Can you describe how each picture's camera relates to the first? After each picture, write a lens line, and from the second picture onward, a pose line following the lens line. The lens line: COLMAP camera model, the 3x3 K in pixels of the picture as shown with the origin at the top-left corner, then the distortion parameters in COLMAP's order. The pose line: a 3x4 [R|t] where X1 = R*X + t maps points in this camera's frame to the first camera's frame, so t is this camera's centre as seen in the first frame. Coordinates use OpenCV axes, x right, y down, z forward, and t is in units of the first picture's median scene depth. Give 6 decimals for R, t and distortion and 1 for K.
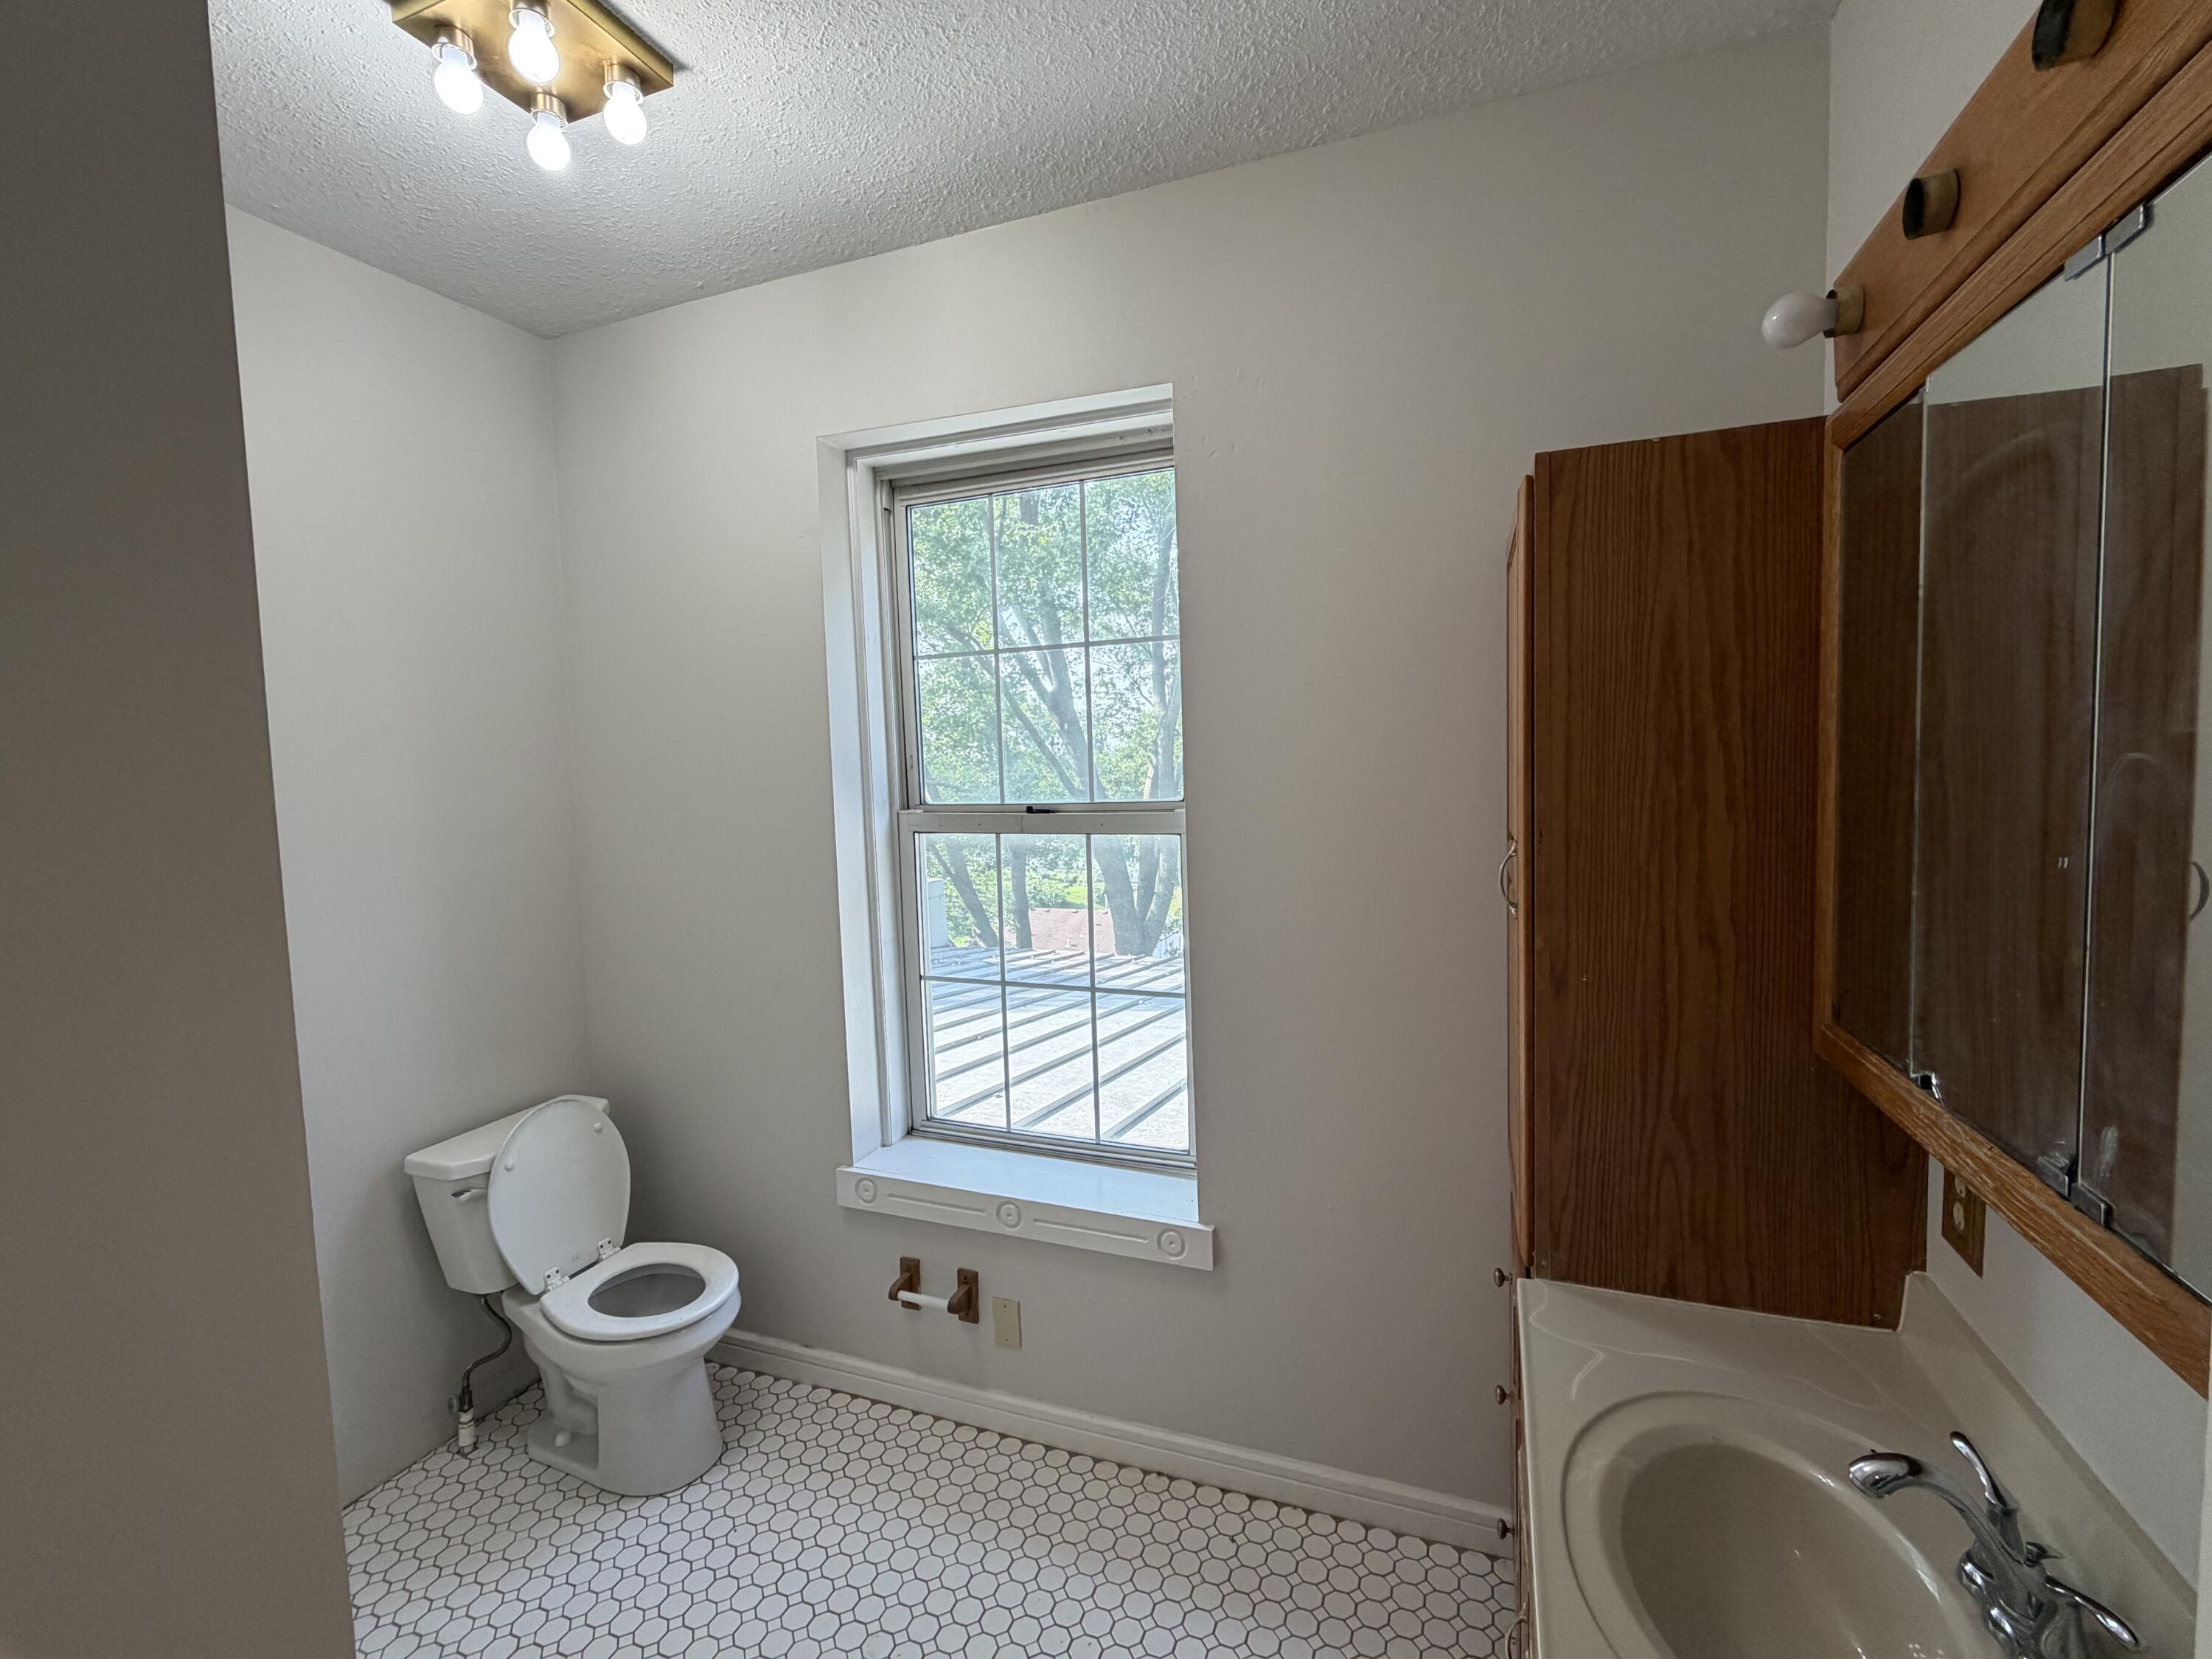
lens RADIAL K [[973.2, 0, 1111.7], [0, 973.2, 827.2], [0, 0, 1]] dist [0.000885, -0.000366]
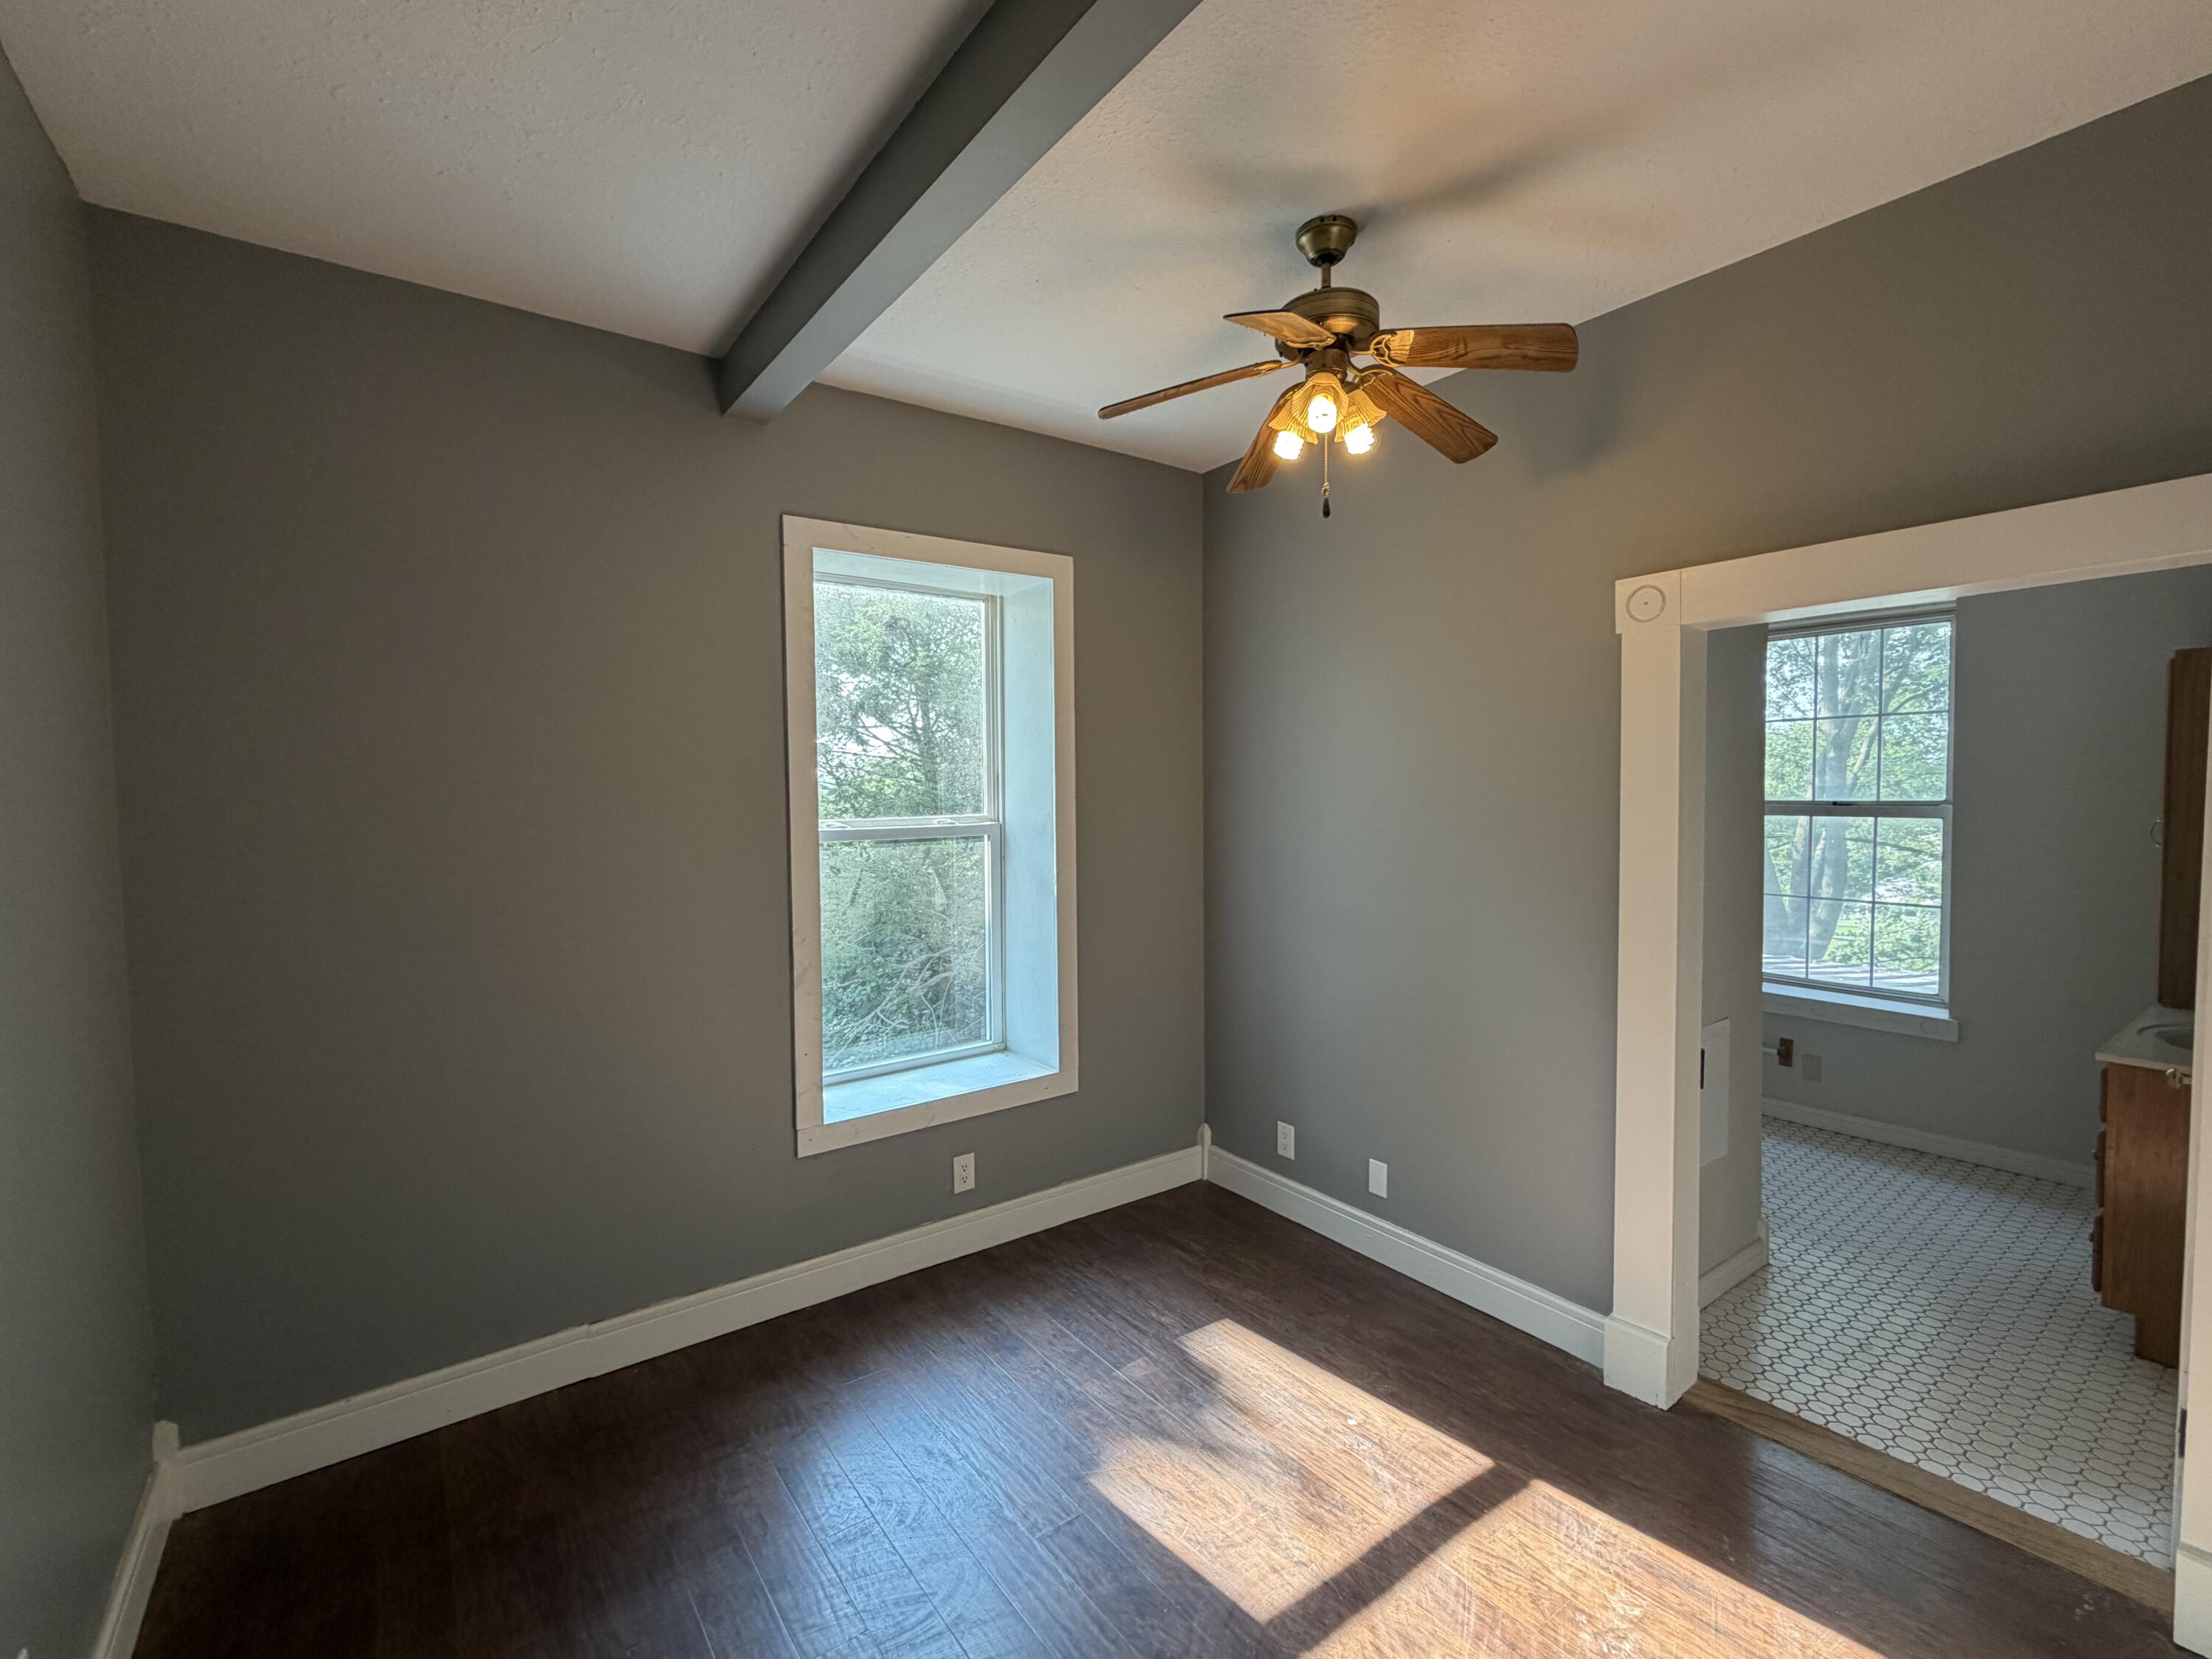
lens RADIAL K [[973.2, 0, 1092.1], [0, 973.2, 838.6], [0, 0, 1]] dist [0.000885, -0.000366]
pose [[0.836649, 0.045603, -0.545837, -0.267768], [-0.047839, 0.998804, 0.010120, 0.103333], [0.545646, 0.017646, 0.837830, -1.418449]]
